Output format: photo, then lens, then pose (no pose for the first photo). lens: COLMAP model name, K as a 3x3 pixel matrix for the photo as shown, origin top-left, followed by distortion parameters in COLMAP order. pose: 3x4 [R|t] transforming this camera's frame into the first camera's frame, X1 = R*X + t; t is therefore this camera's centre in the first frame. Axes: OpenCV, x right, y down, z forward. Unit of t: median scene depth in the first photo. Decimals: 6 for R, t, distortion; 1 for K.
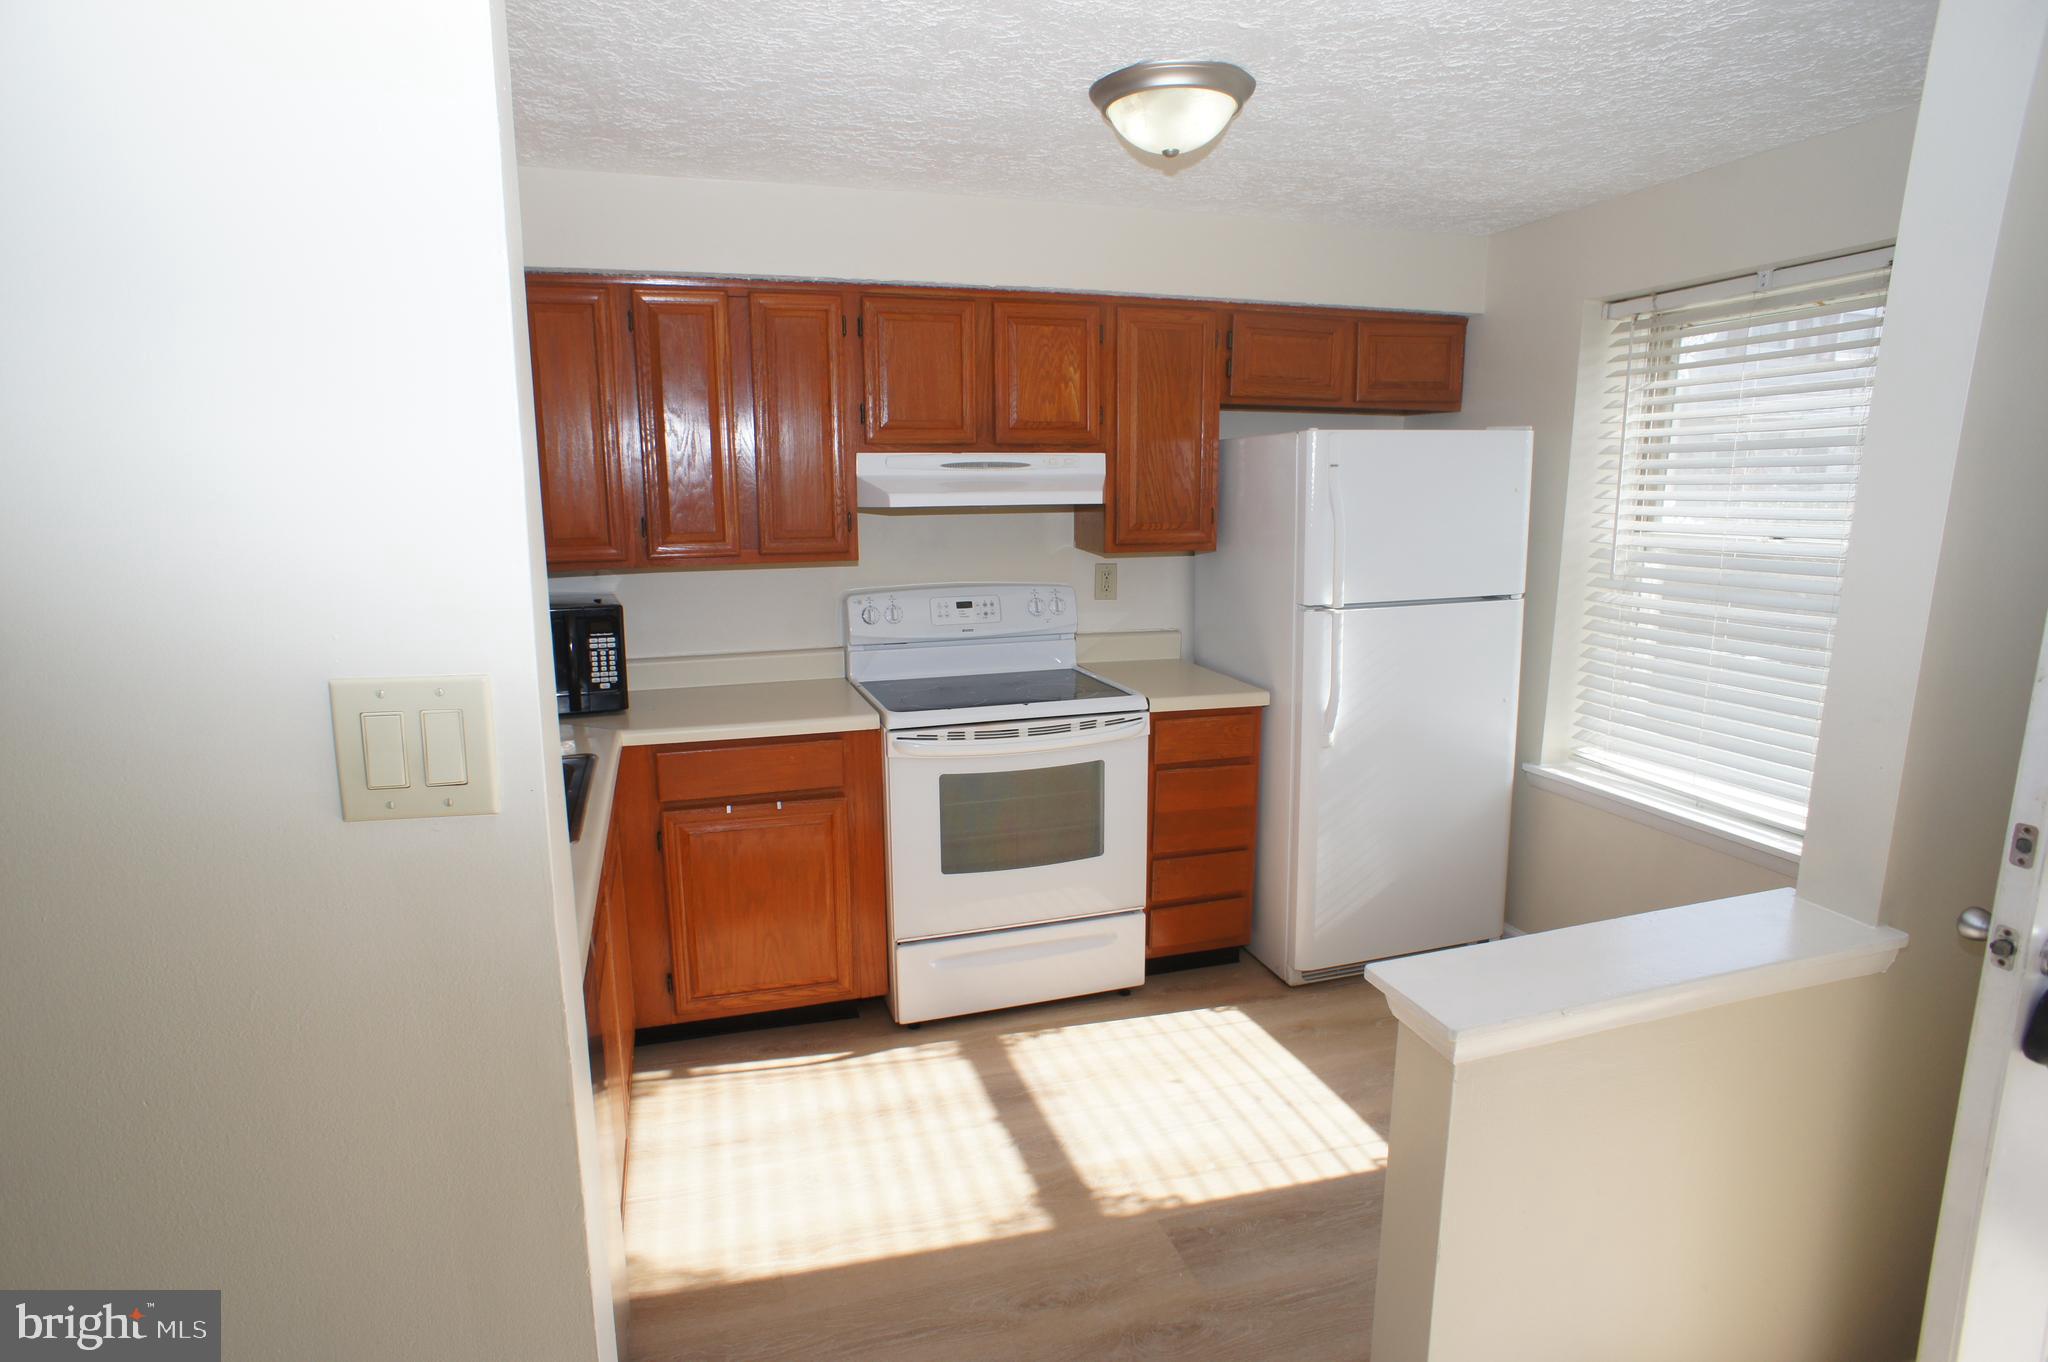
lens RADIAL K [[1077.0, 0, 1018.6], [0, 1077.0, 684.7], [0, 0, 1]] dist [-0.081592, 0.055705]
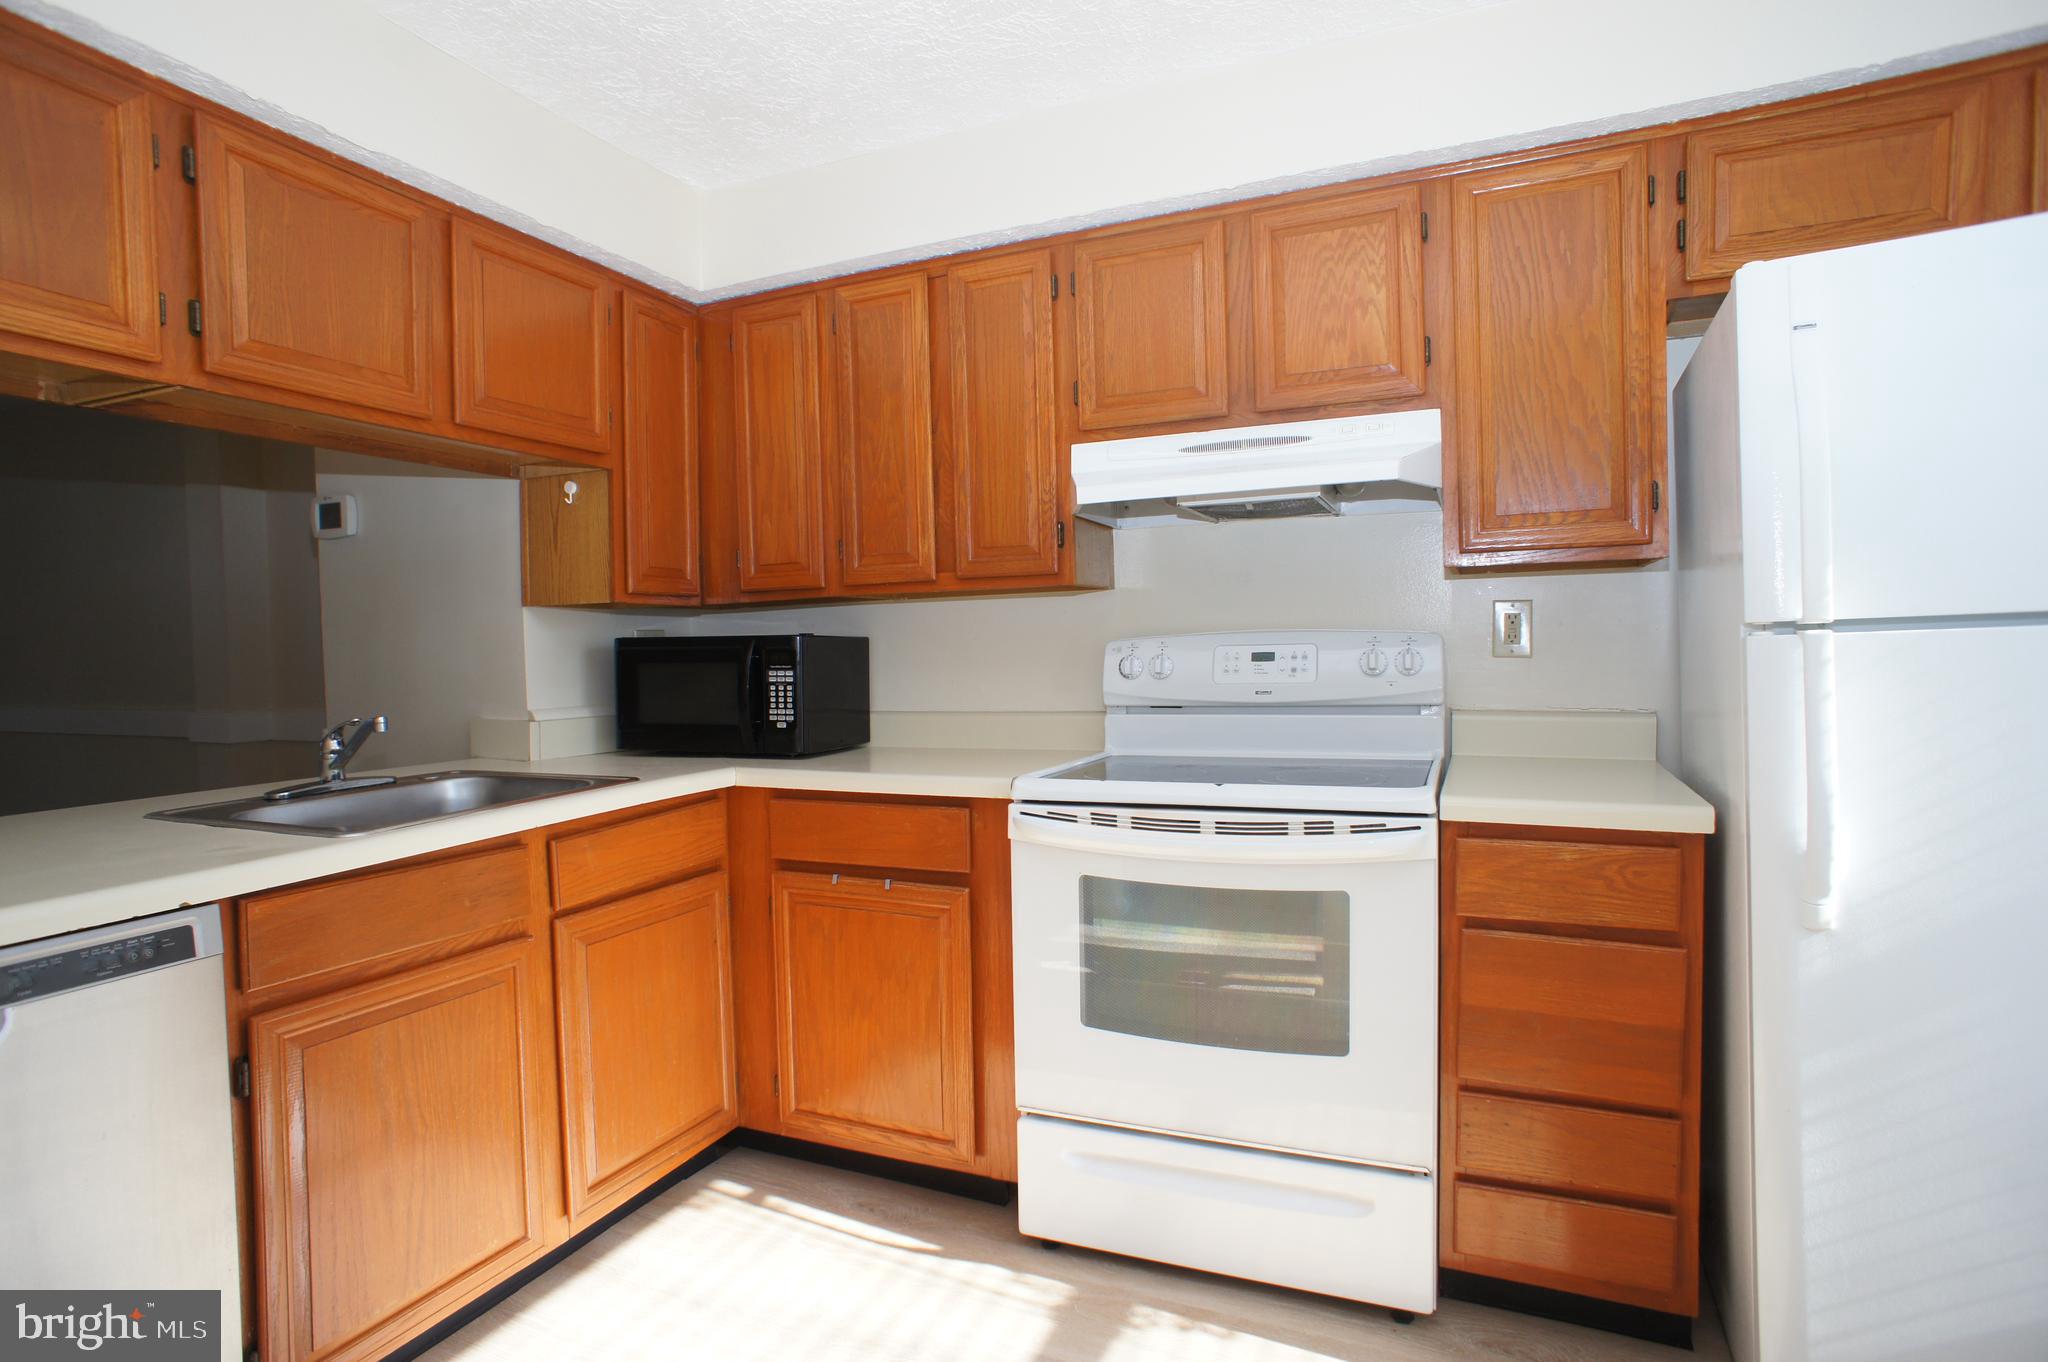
lens RADIAL K [[1077.0, 0, 1018.6], [0, 1077.0, 684.7], [0, 0, 1]] dist [-0.081592, 0.055705]
pose [[0.751032, 0.010778, -0.660178, 0.330574], [-0.104785, 0.989141, -0.103057, 0.036925], [0.651899, 0.146576, 0.744005, 0.430161]]
